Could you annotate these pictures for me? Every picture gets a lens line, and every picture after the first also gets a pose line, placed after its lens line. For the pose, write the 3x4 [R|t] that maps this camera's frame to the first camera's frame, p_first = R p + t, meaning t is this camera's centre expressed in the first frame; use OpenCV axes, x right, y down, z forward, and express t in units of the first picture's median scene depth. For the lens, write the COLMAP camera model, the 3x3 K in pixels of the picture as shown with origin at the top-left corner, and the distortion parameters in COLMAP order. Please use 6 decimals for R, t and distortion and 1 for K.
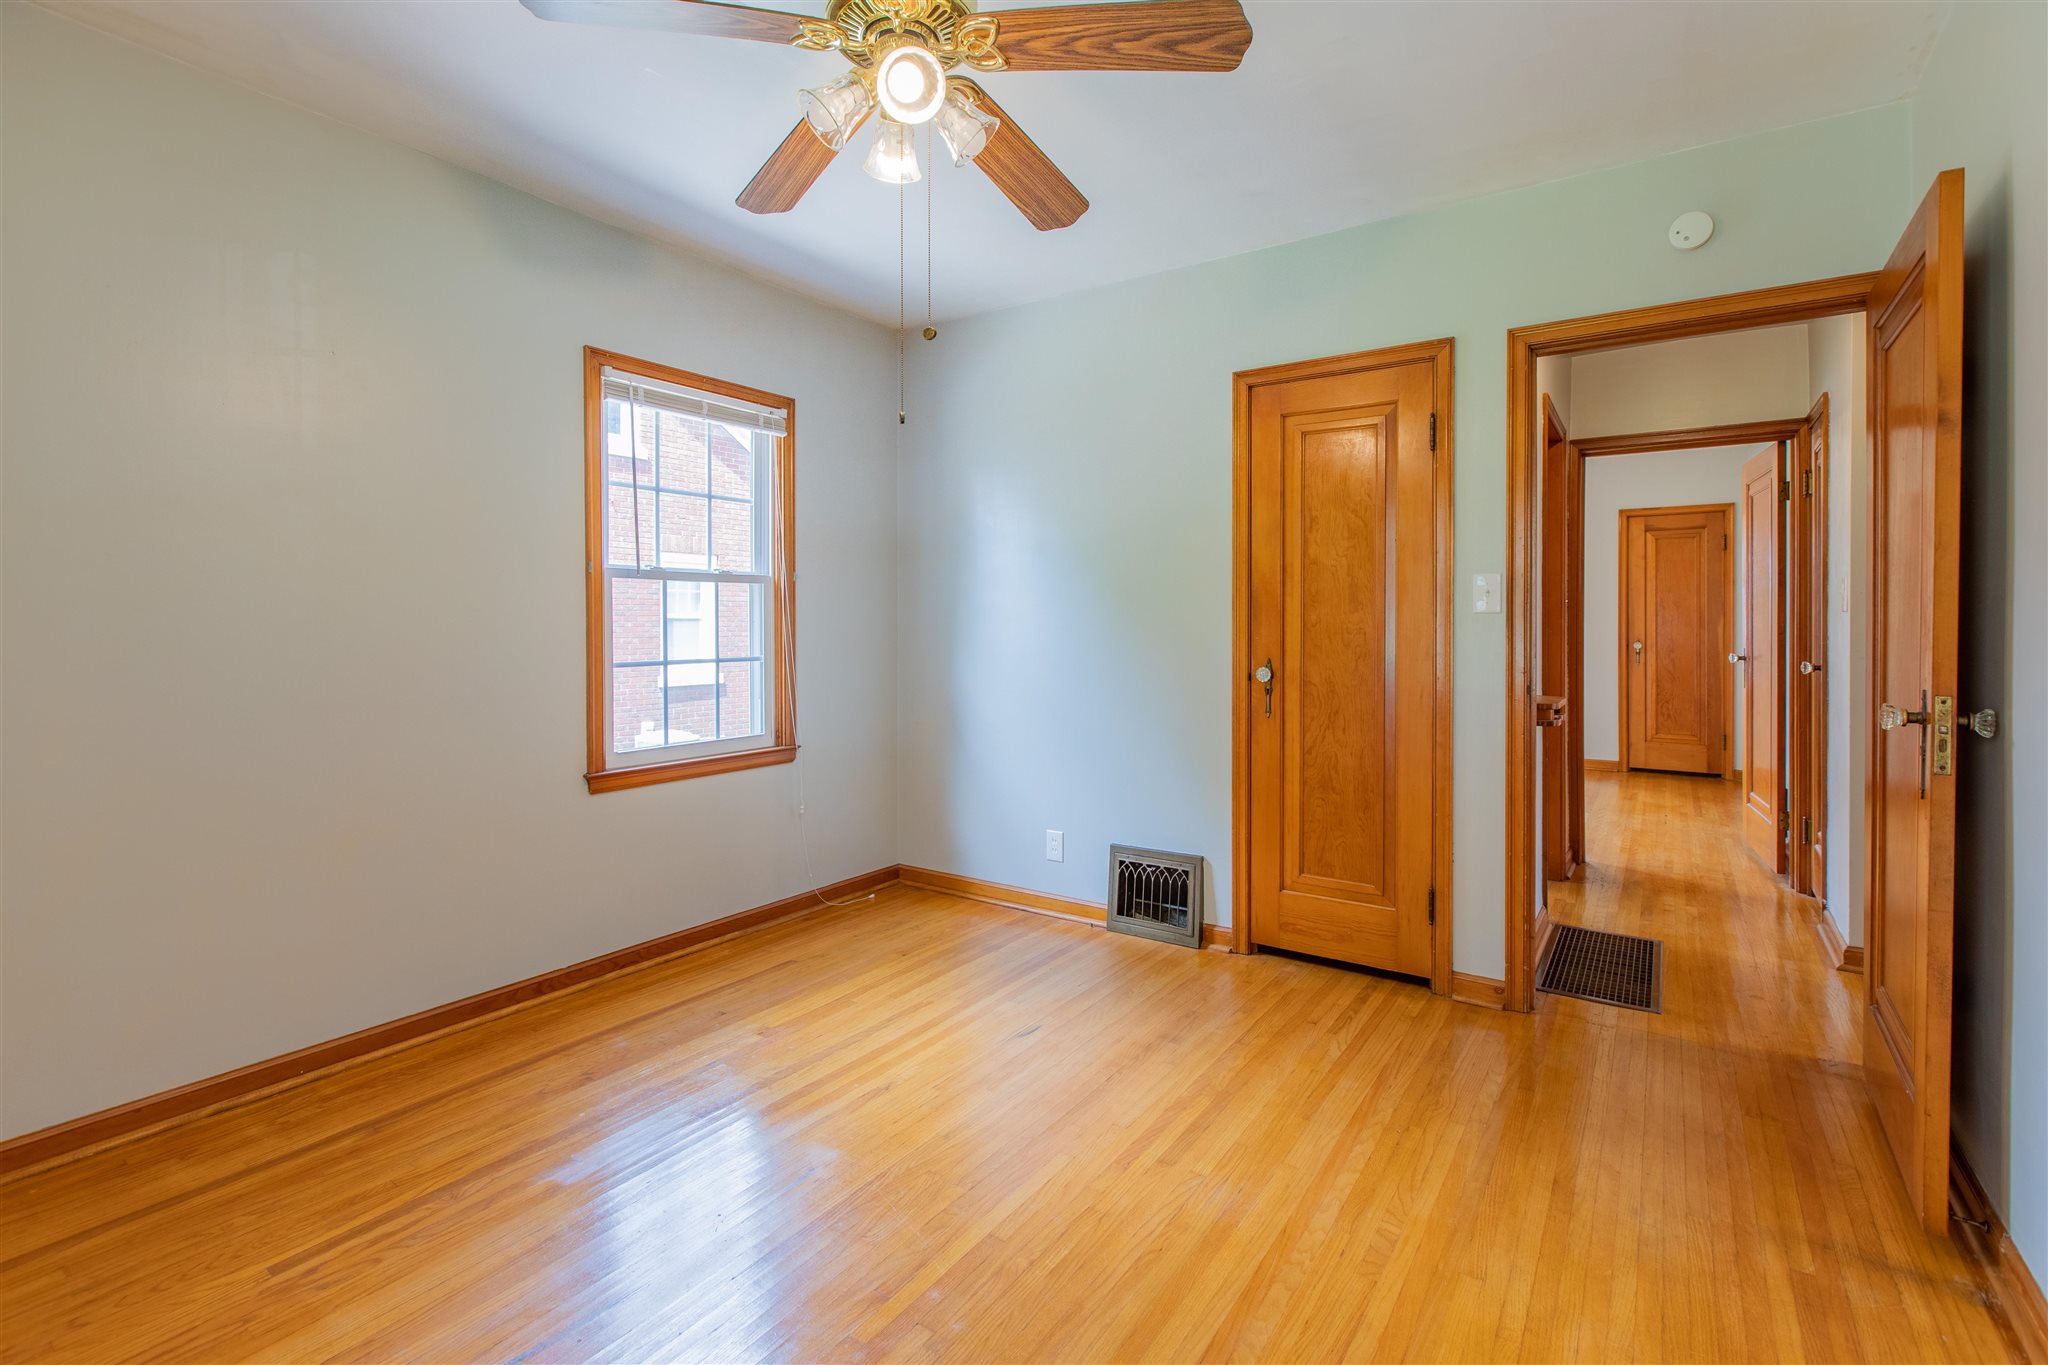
lens RADIAL K [[934.2, 0, 1010.6], [0, 934.2, 627.0], [0, 0, 1]] dist [-0.002010, -0.000603]
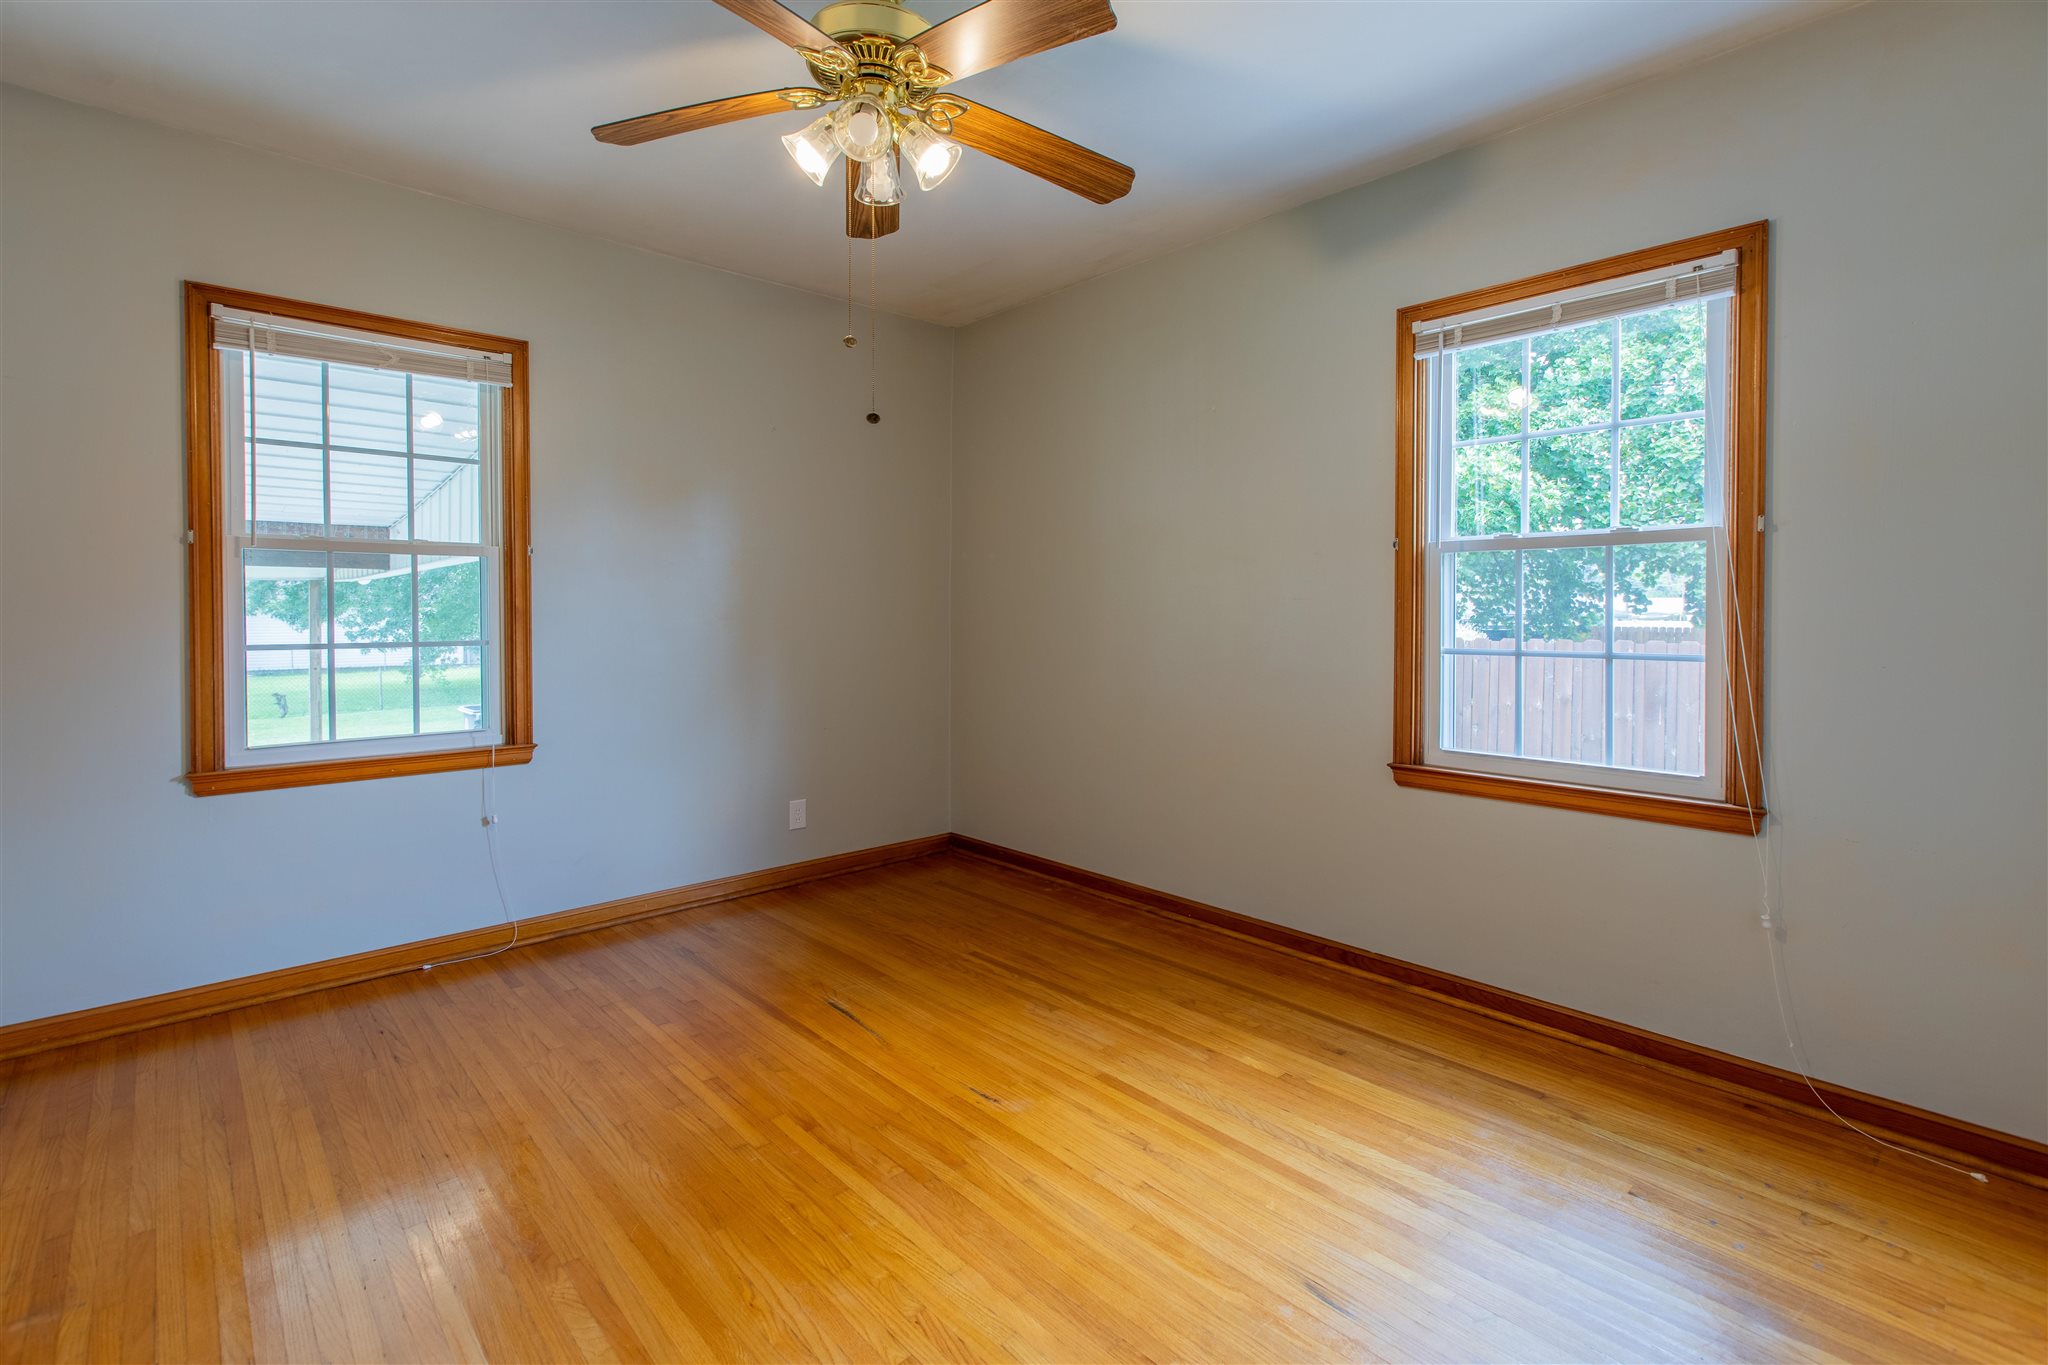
lens RADIAL K [[934.2, 0, 1010.6], [0, 934.2, 627.0], [0, 0, 1]] dist [-0.002010, -0.000603]
pose [[-0.219016, 0.018184, -0.975552, 0.603695], [-0.007467, 0.999766, 0.020312, 0.003859], [0.975693, 0.011733, -0.218829, 0.898795]]
